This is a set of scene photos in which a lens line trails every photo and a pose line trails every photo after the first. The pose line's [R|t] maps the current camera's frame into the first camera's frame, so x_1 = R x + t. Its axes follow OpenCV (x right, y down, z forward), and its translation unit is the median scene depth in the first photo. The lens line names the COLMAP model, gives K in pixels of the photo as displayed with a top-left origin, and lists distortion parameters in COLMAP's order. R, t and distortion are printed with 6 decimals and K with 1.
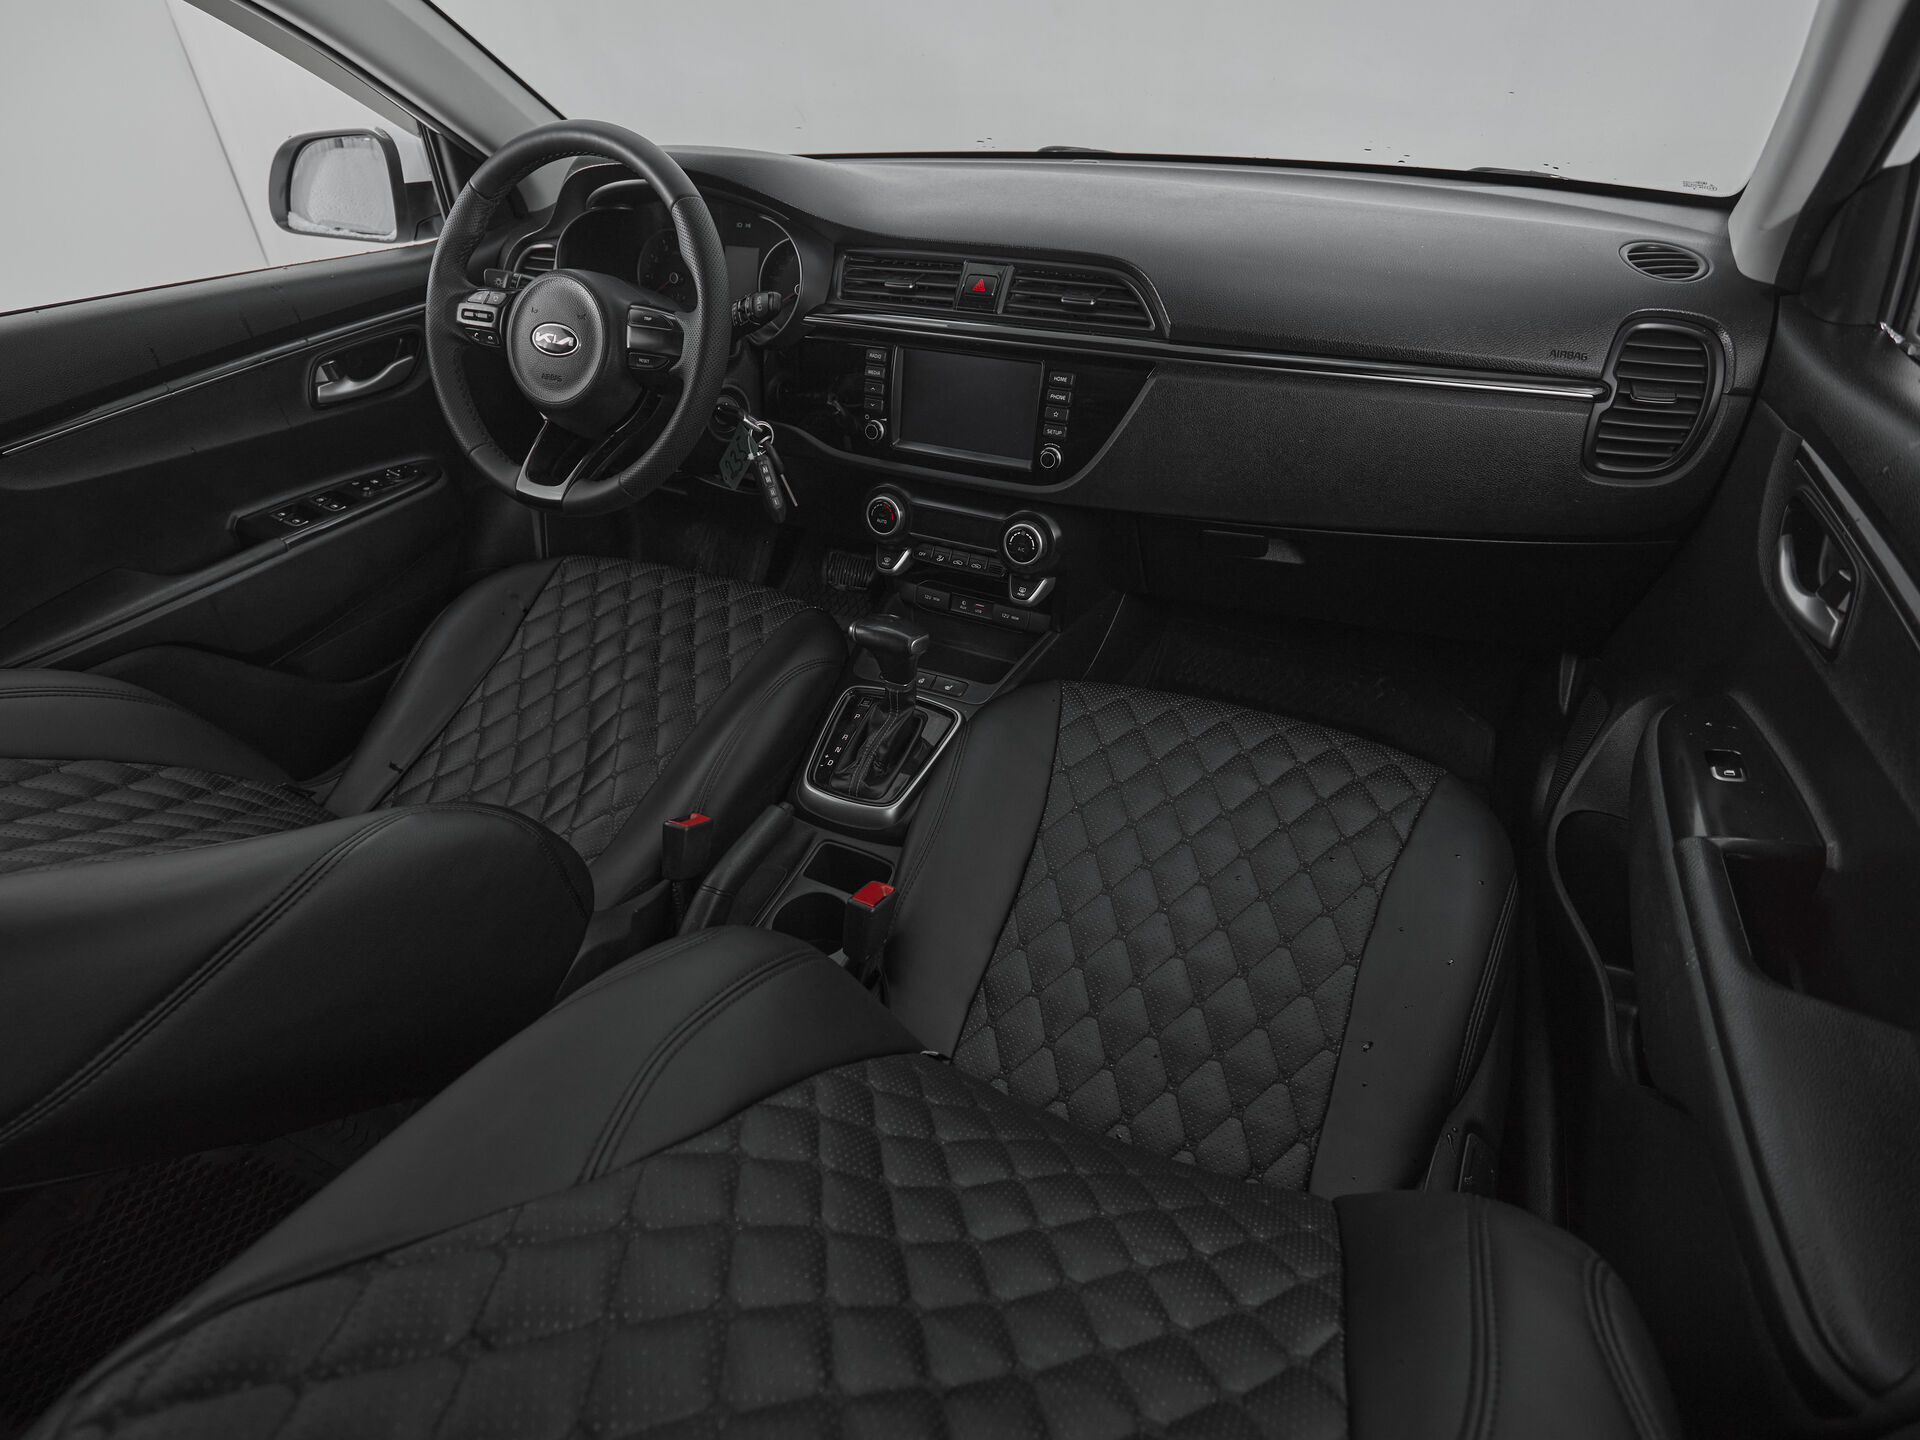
lens RADIAL K [[1020.8, 0, 920.1], [0, 1020.8, 734.3], [0, 0, 1]] dist [0.000746, -0.004483]
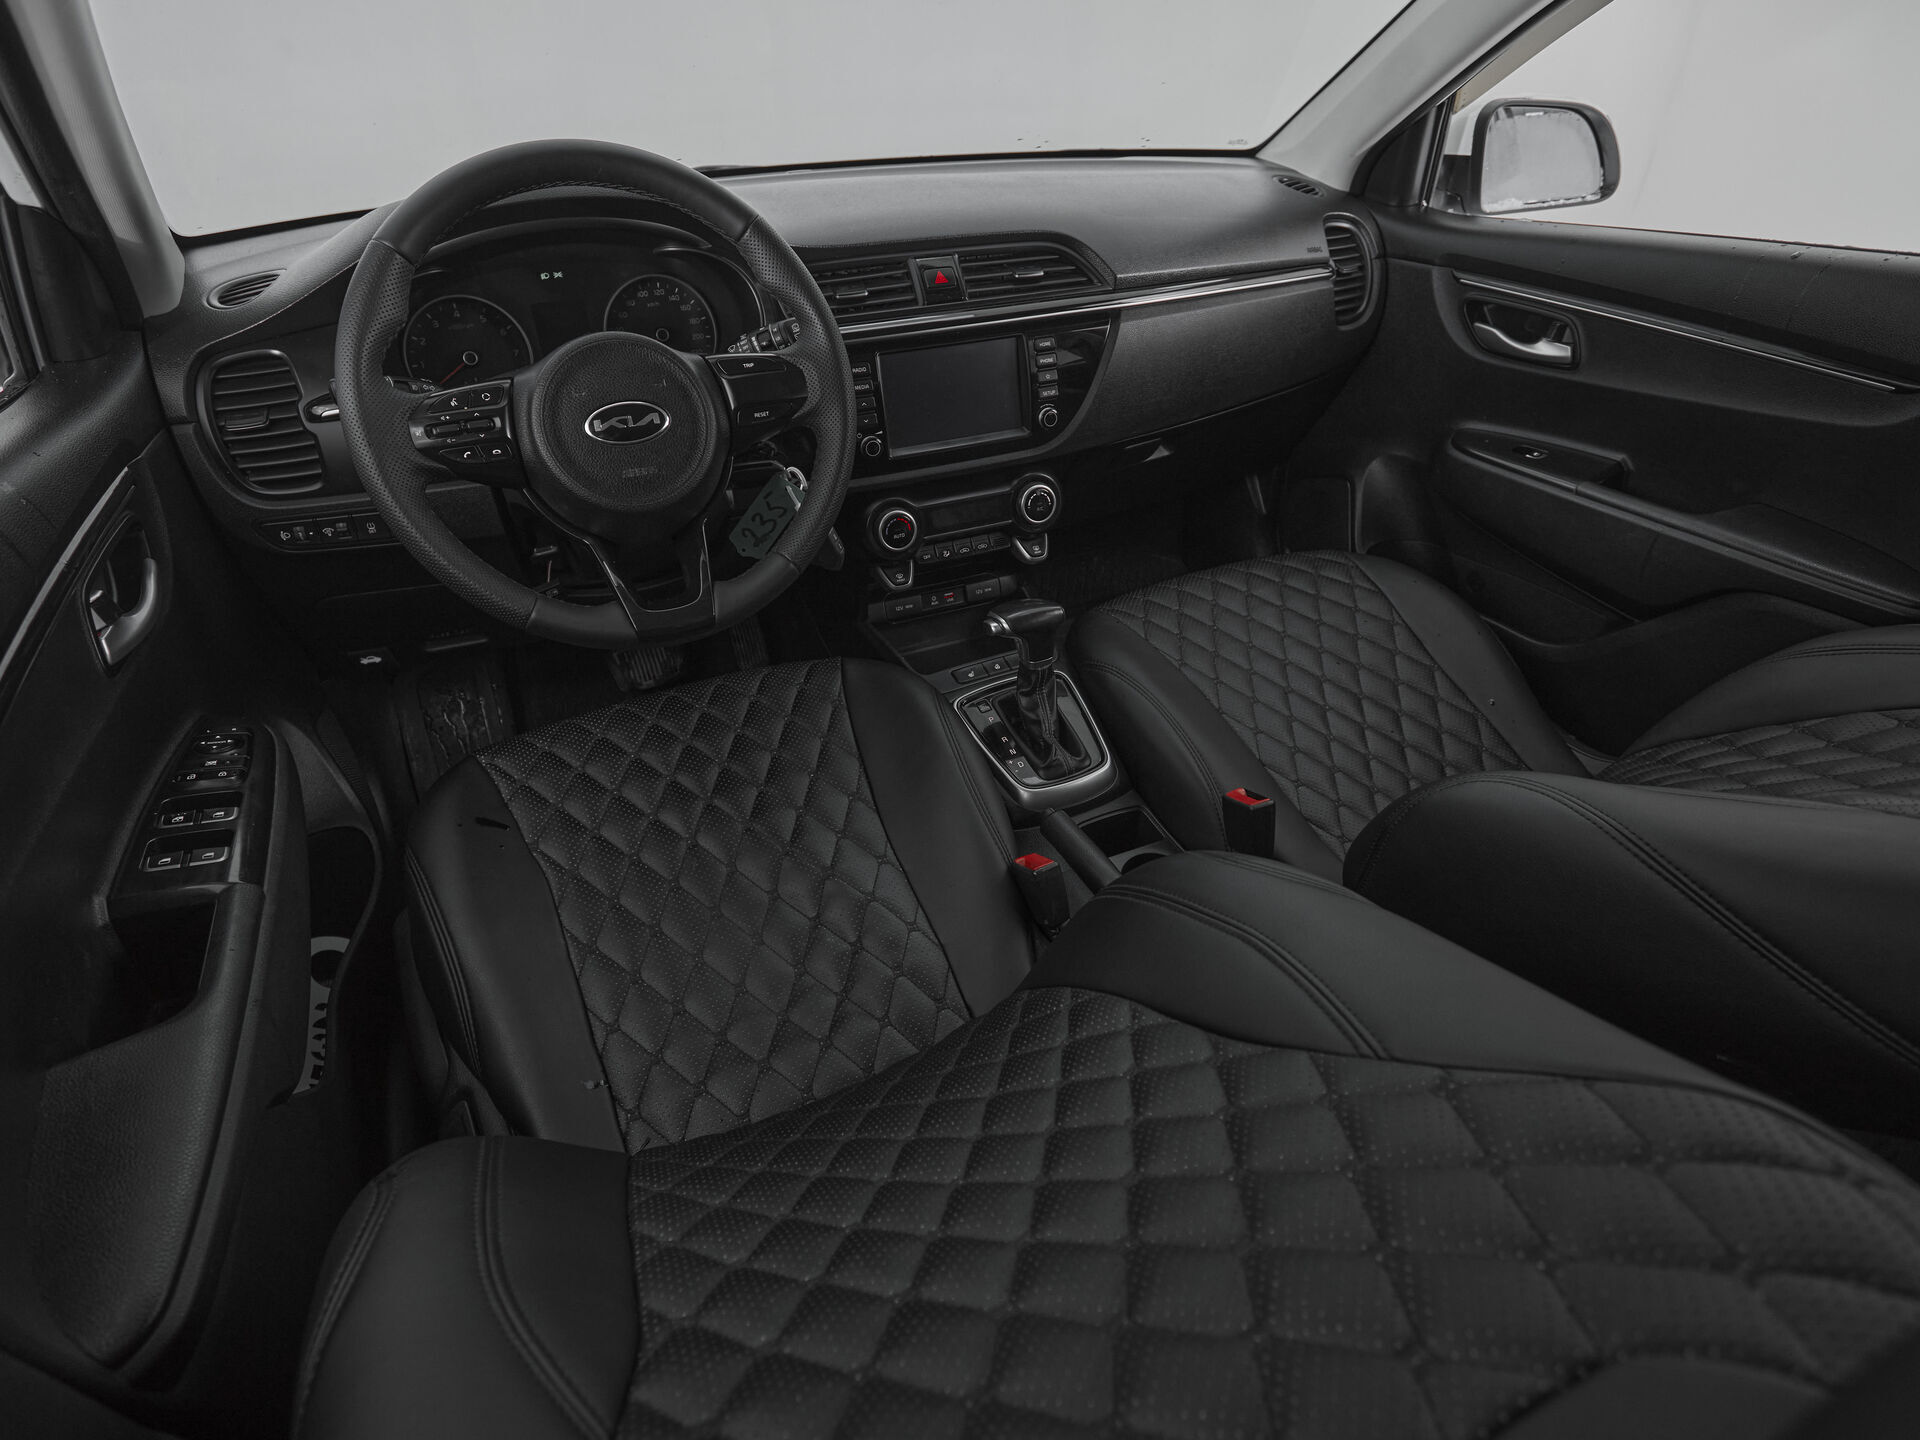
lens RADIAL K [[1020.8, 0, 983.2], [0, 1020.8, 724.6], [0, 0, 1]] dist [0.000746, -0.004483]
pose [[0.609050, -0.433418, 0.664235, -0.770945], [0.463827, 0.873981, 0.144987, -0.170658], [-0.643369, 0.219785, 0.733329, 0.308585]]
